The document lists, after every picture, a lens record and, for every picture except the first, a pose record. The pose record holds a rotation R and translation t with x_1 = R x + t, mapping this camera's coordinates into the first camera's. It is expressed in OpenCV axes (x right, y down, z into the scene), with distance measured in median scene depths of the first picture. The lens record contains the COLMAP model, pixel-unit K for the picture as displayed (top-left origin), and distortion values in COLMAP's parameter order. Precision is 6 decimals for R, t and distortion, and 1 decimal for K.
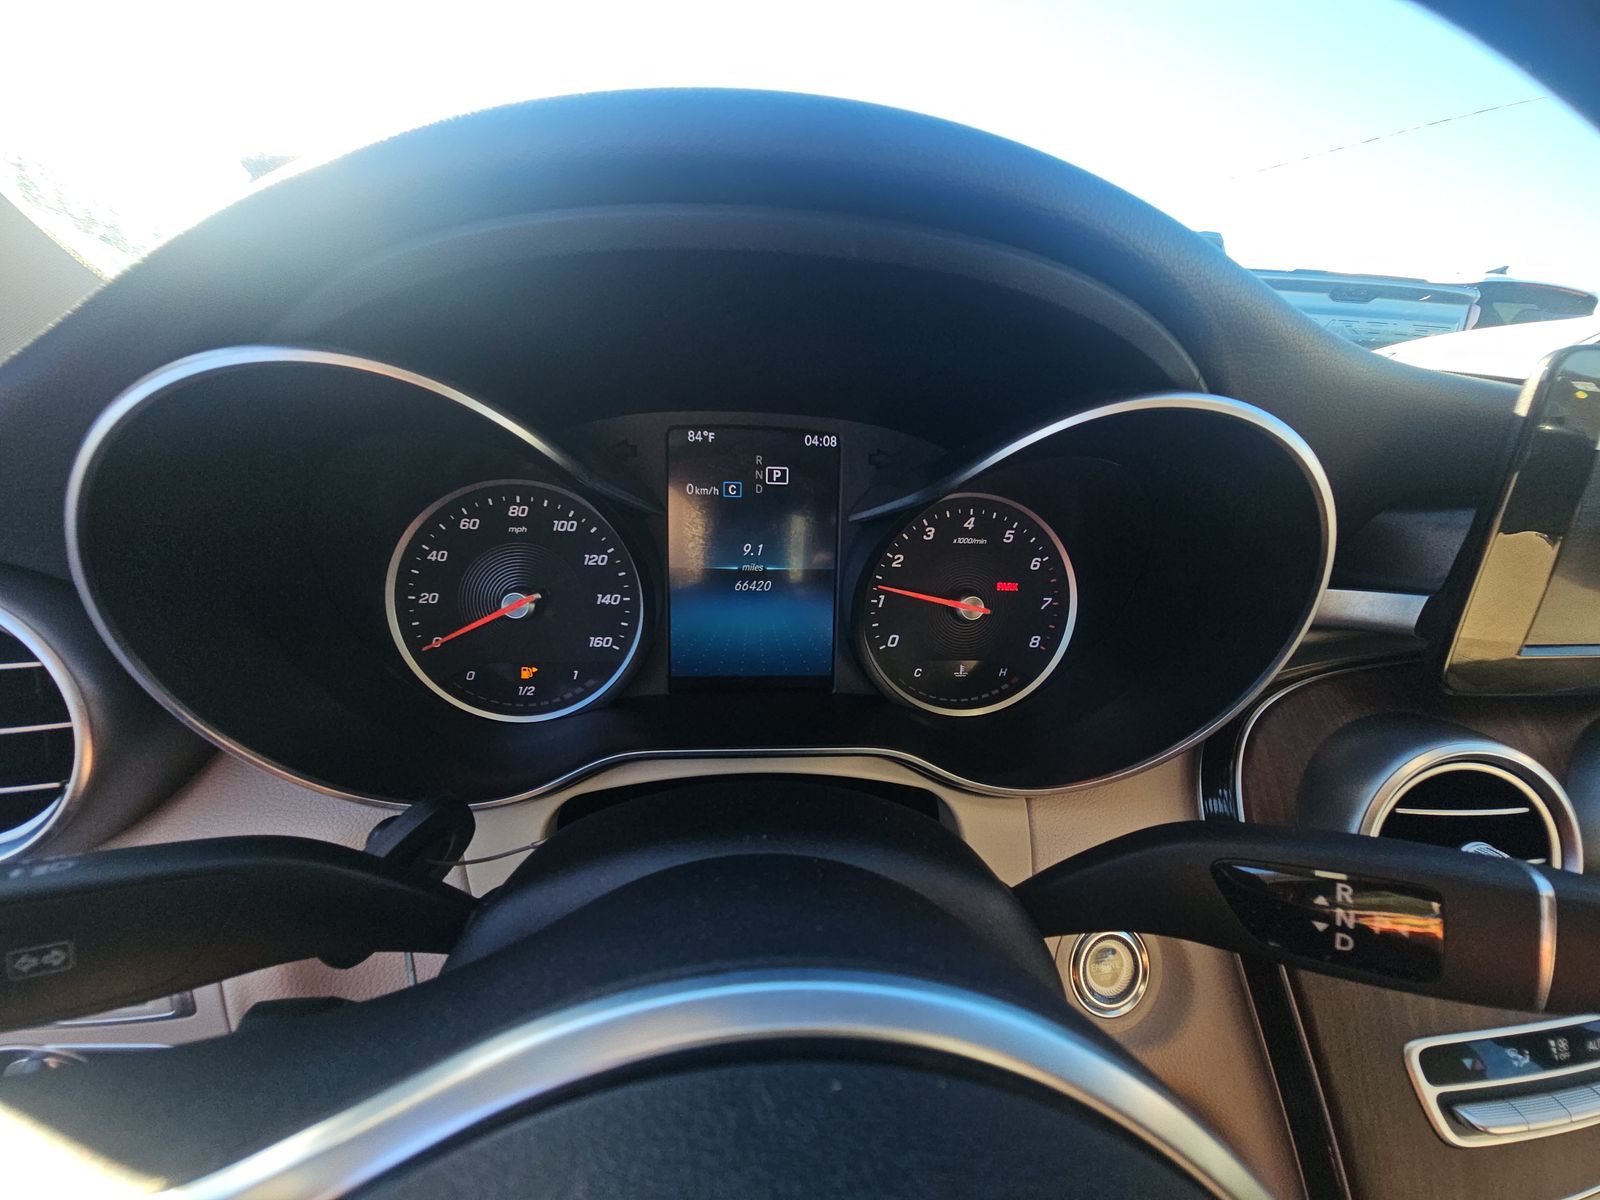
lens RADIAL K [[639.4, 0, 800.0], [0, 639.4, 600.0], [0, 0, 1]] dist [-0.000399, 0.034873]
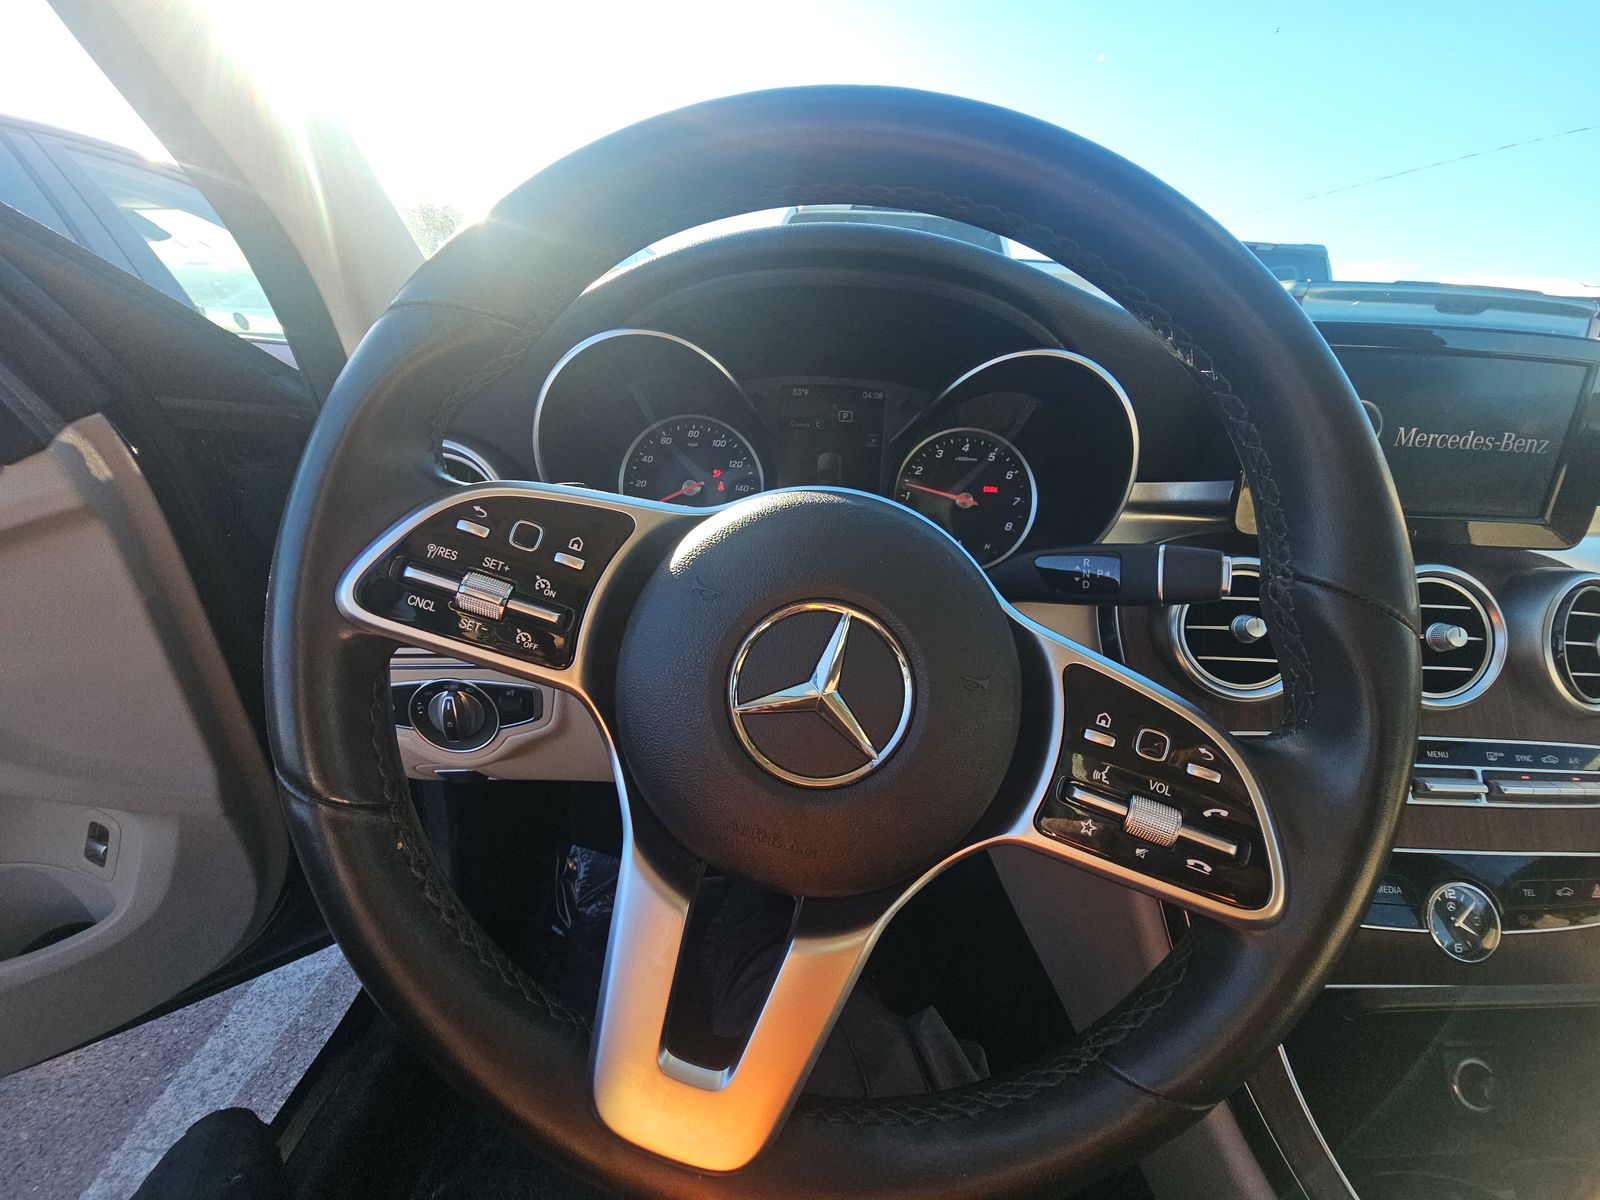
lens RADIAL K [[635.6, 0, 795.6], [0, 635.6, 588.9], [0, 0, 1]] dist [0.039155, -0.000353]
pose [[0.992183, 0.038265, -0.118778, 0.047877], [-0.043390, 0.998222, -0.040872, 0.314842], [0.117003, 0.045707, 0.992079, -0.608712]]
